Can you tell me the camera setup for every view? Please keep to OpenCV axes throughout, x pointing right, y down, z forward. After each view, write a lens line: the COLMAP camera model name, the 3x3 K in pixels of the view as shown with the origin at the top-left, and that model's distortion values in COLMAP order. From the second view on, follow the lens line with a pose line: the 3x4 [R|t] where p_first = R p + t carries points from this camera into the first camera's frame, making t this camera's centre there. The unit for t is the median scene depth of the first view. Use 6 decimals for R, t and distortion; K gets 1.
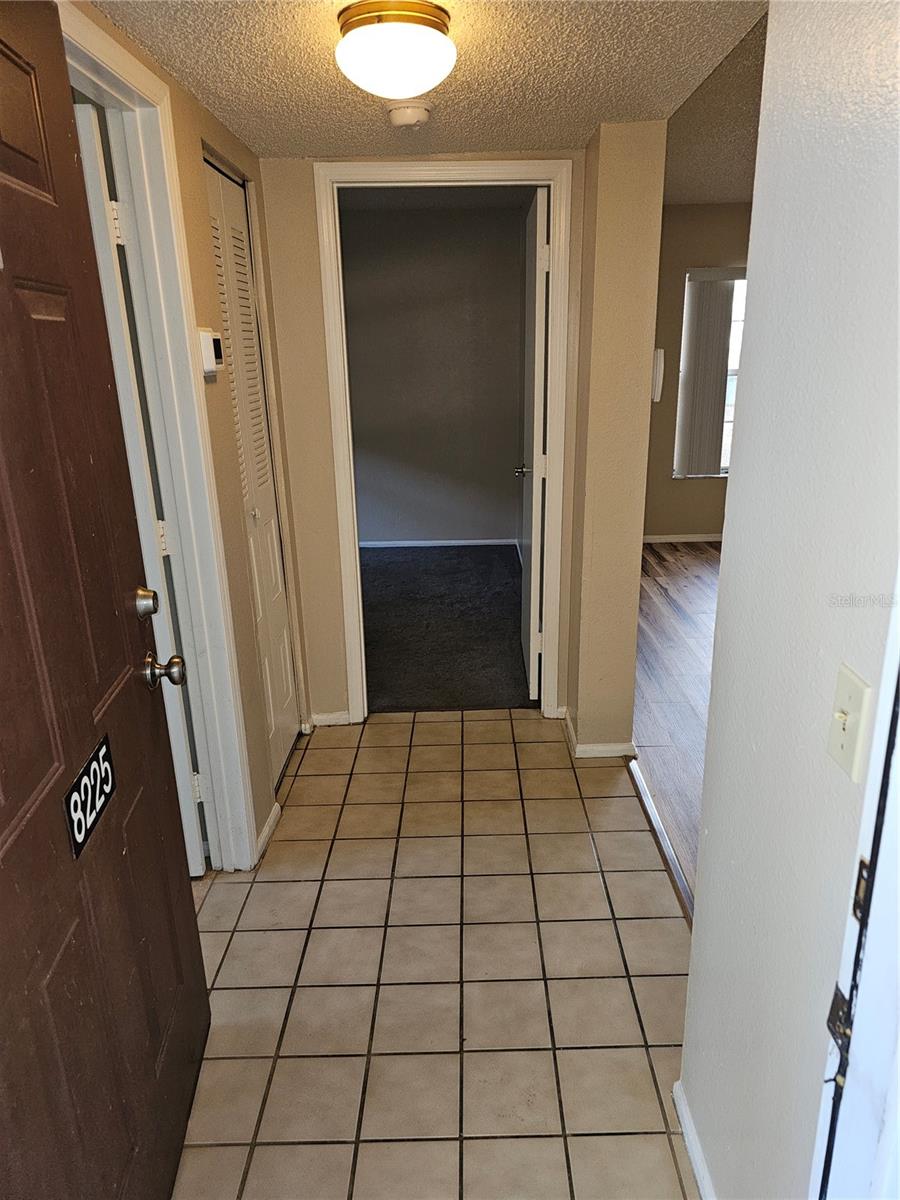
lens RADIAL K [[795.8, 0, 453.7], [0, 795.8, 602.1], [0, 0, 1]] dist [0.000602, 0.000000]
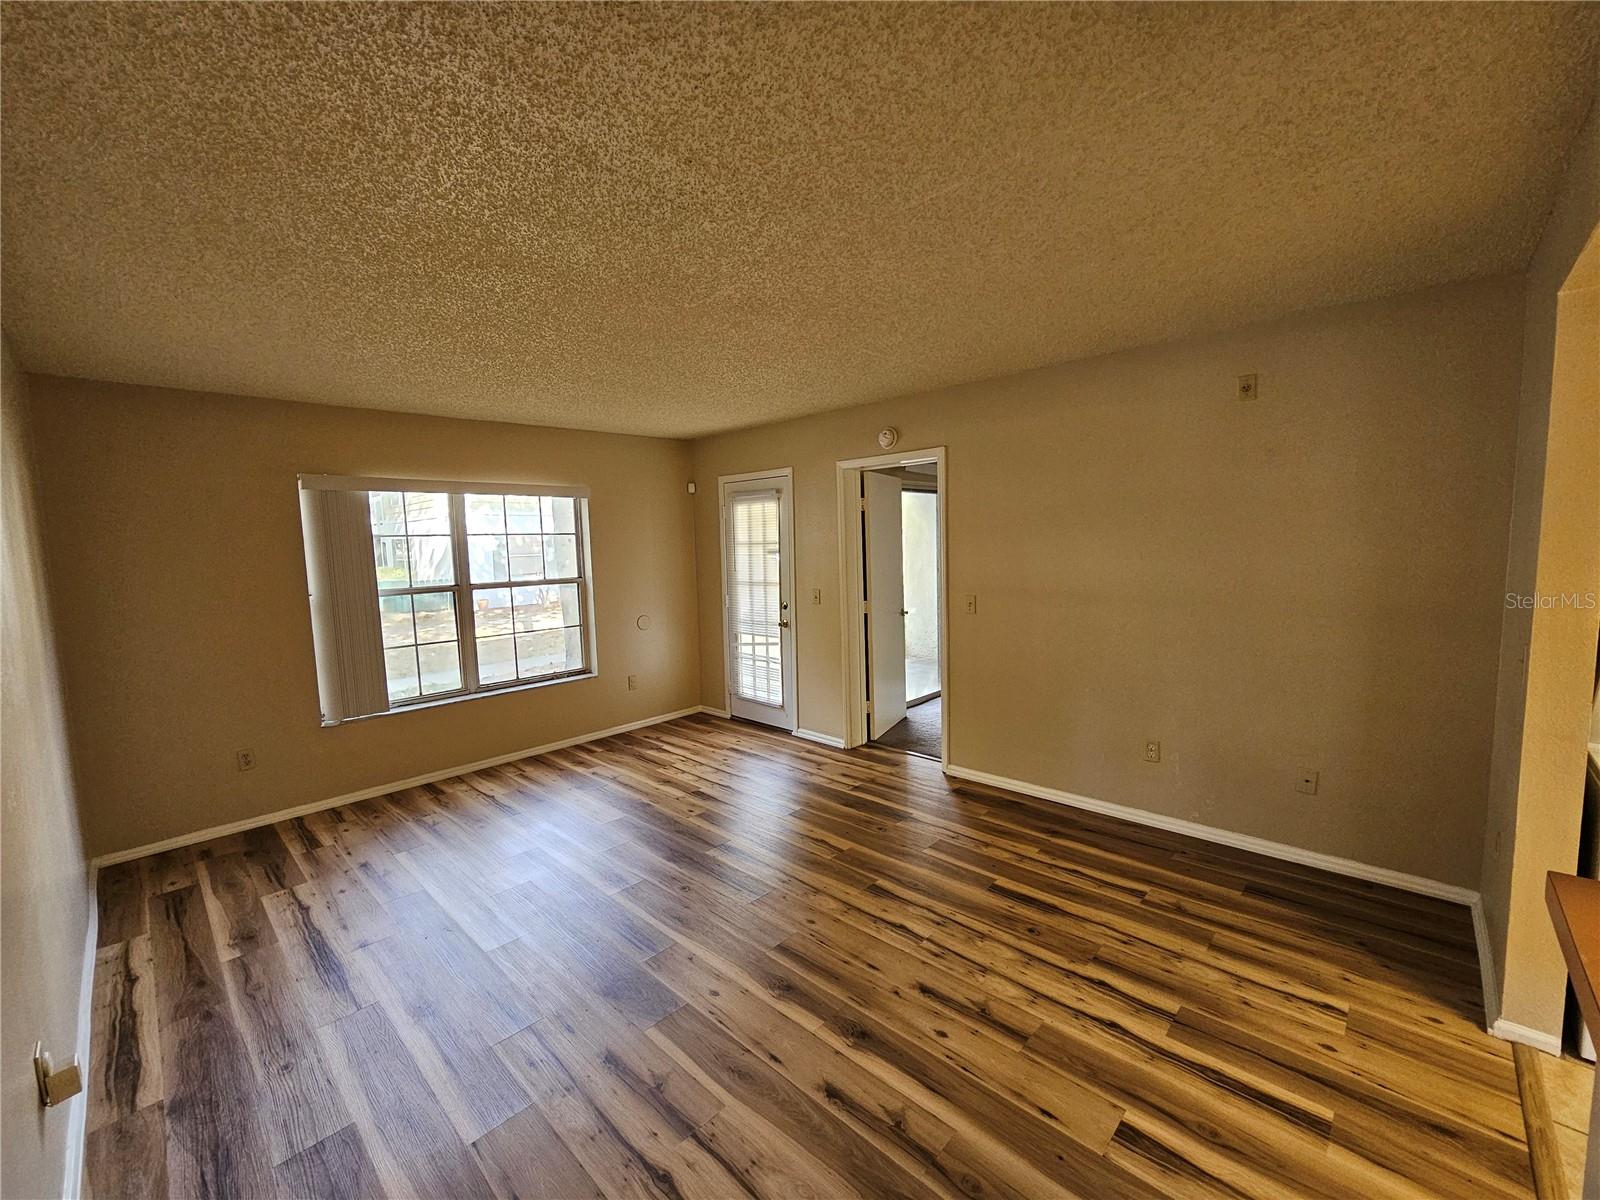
lens RADIAL K [[654.9, 0, 793.6], [0, 654.9, 607.3], [0, 0, 1]] dist [-0.004768, 0.002826]
pose [[0.685997, -0.070312, 0.724199, 0.142569], [0.229778, 0.965320, -0.123935, -0.087242], [-0.690370, 0.251424, 0.678363, 0.230102]]
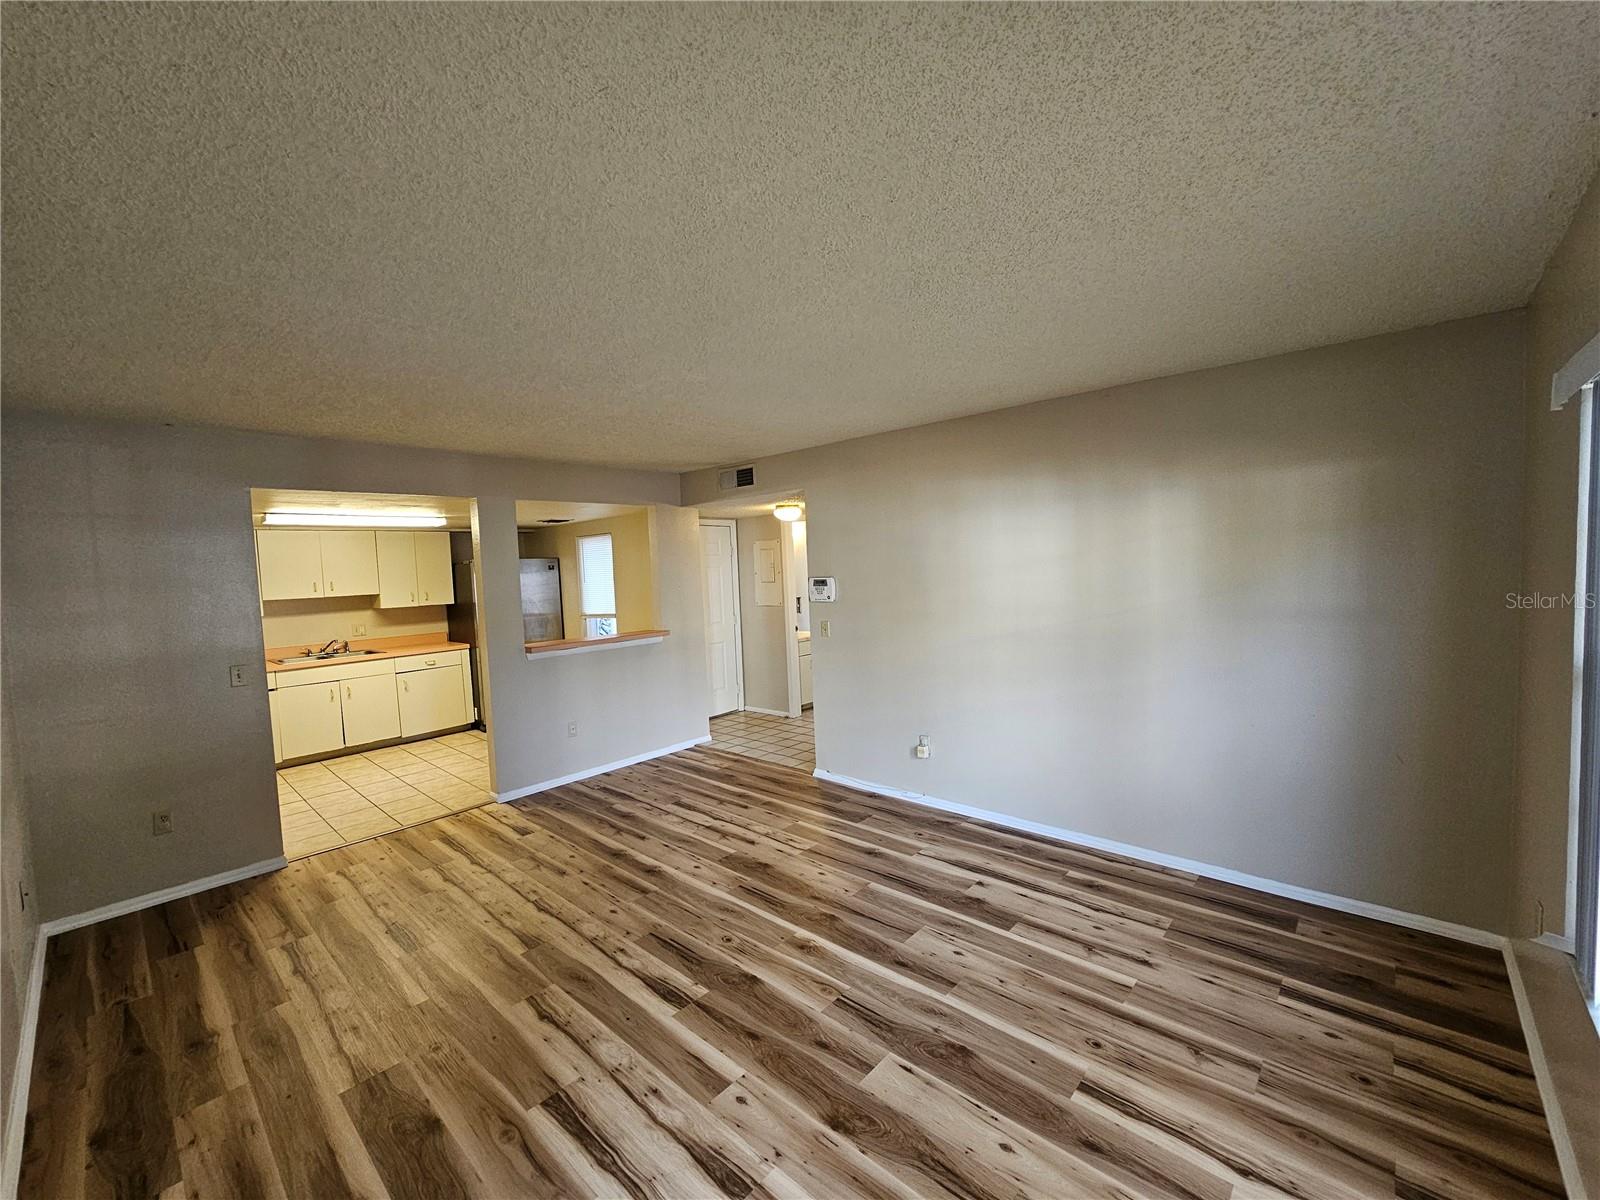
lens RADIAL K [[654.9, 0, 794.3], [0, 654.9, 607.0], [0, 0, 1]] dist [-0.004768, 0.002826]
pose [[-0.665604, 0.097085, -0.739964, 0.727540], [-0.169042, 0.946121, 0.276188, -0.330639], [0.726909, 0.308916, -0.613330, 0.930438]]
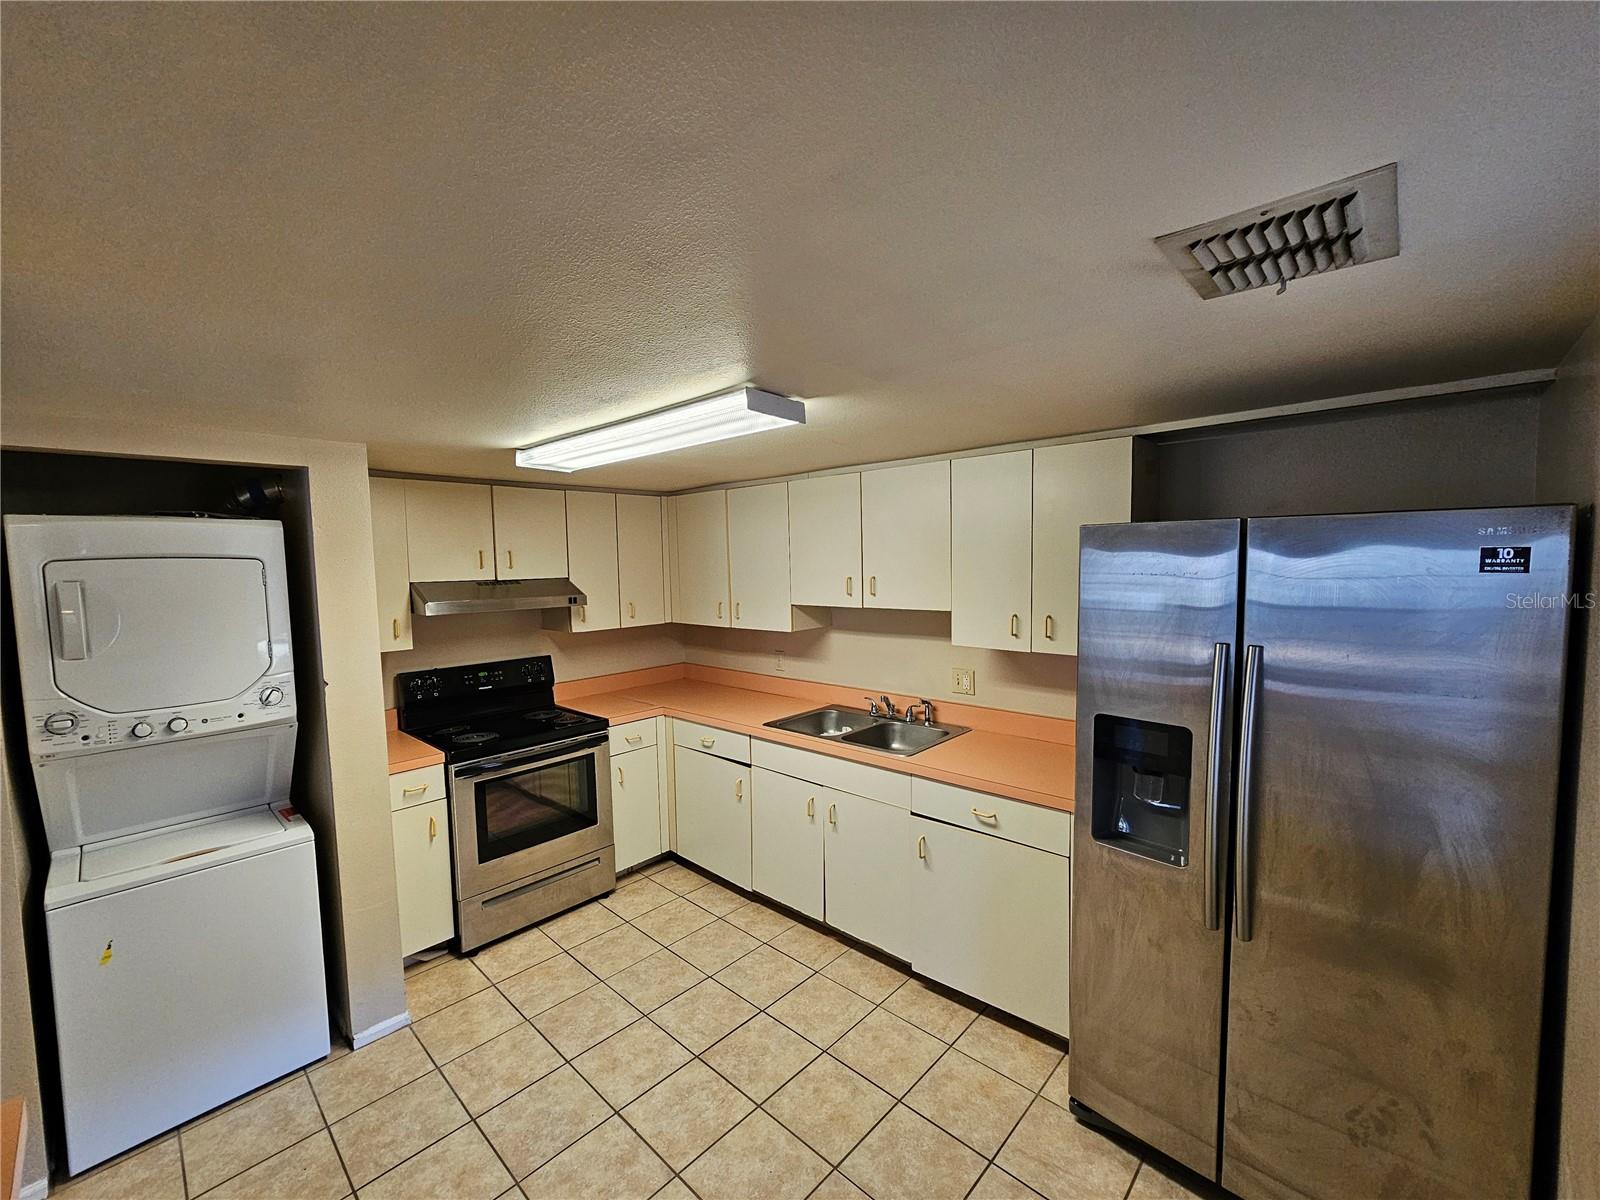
lens RADIAL K [[654.9, 0, 802.2], [0, 654.9, 605.6], [0, 0, 1]] dist [-0.004768, 0.002826]
pose [[-0.742837, -0.013423, 0.669338, 0.148909], [0.234717, 0.931116, 0.279163, -0.089794], [-0.626978, 0.364477, -0.688516, 0.132899]]
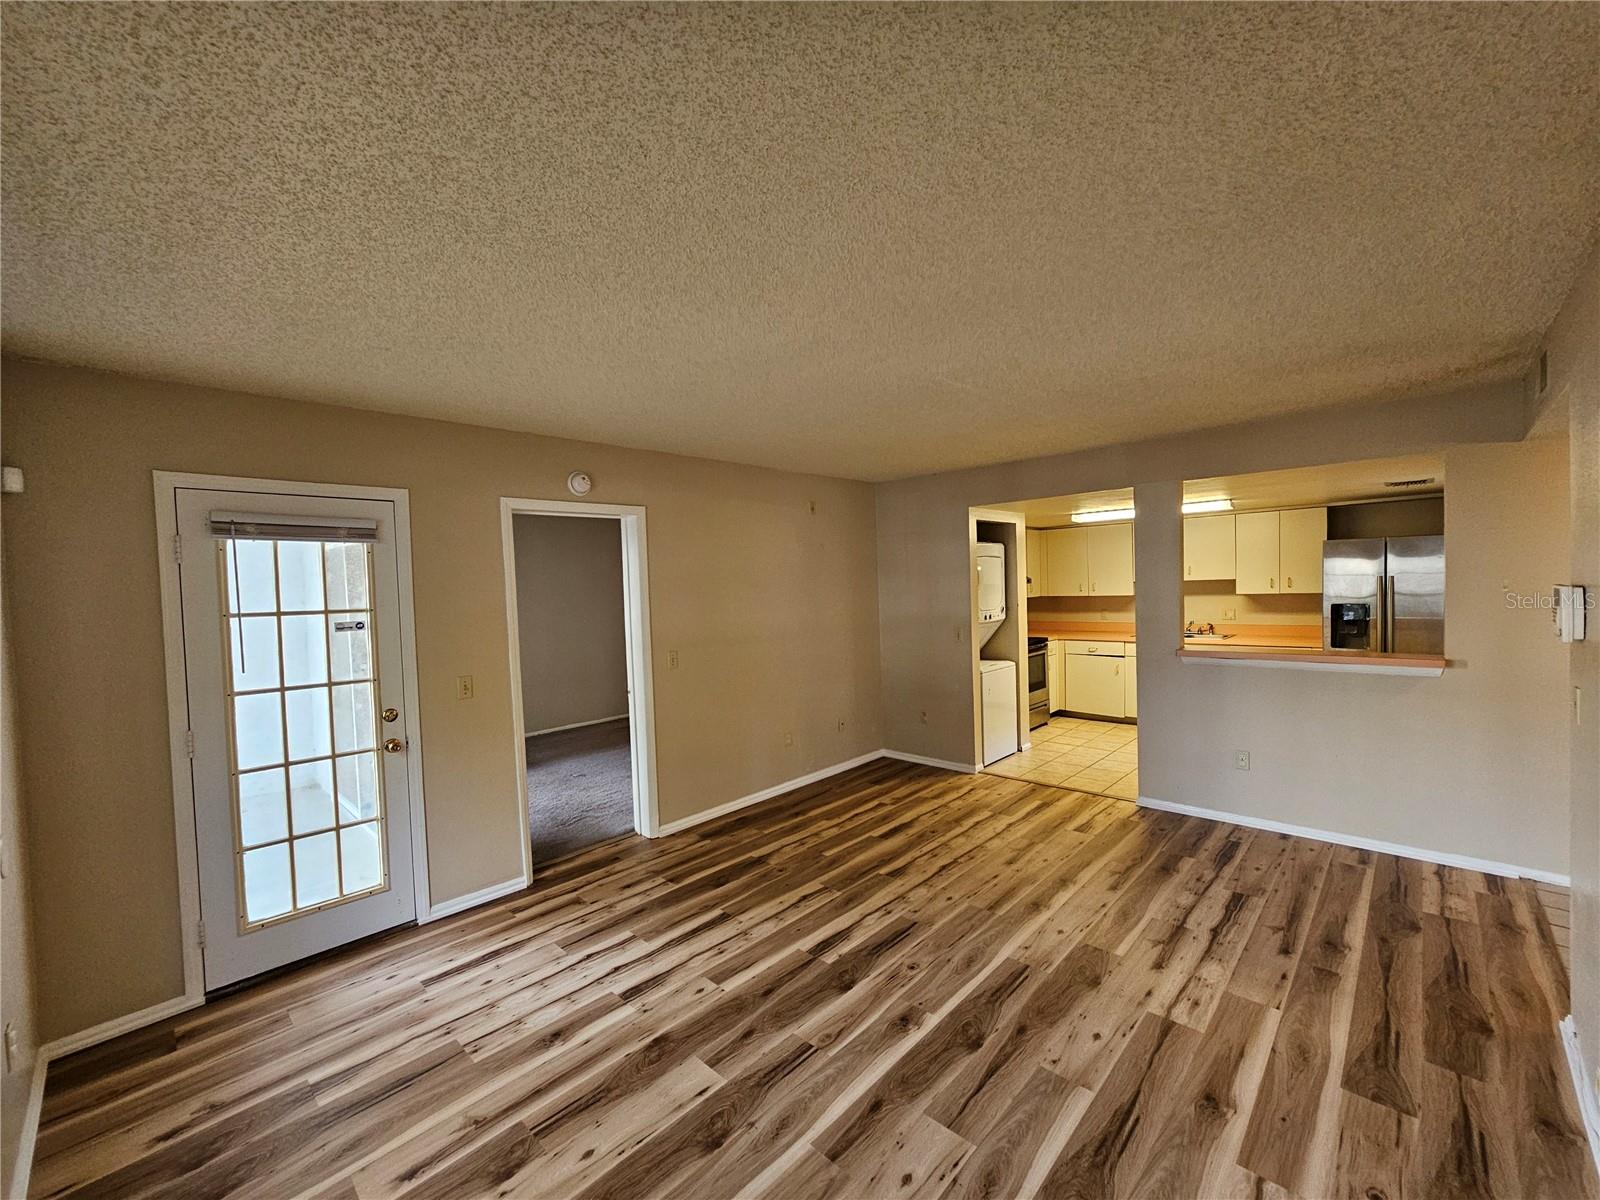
lens RADIAL K [[654.9, 0, 797.2], [0, 654.9, 603.3], [0, 0, 1]] dist [-0.004768, 0.002826]
pose [[-0.729241, 0.025201, 0.683792, 0.172625], [0.251608, 0.939186, 0.233718, -0.324599], [-0.636318, 0.342484, -0.691234, 0.955817]]
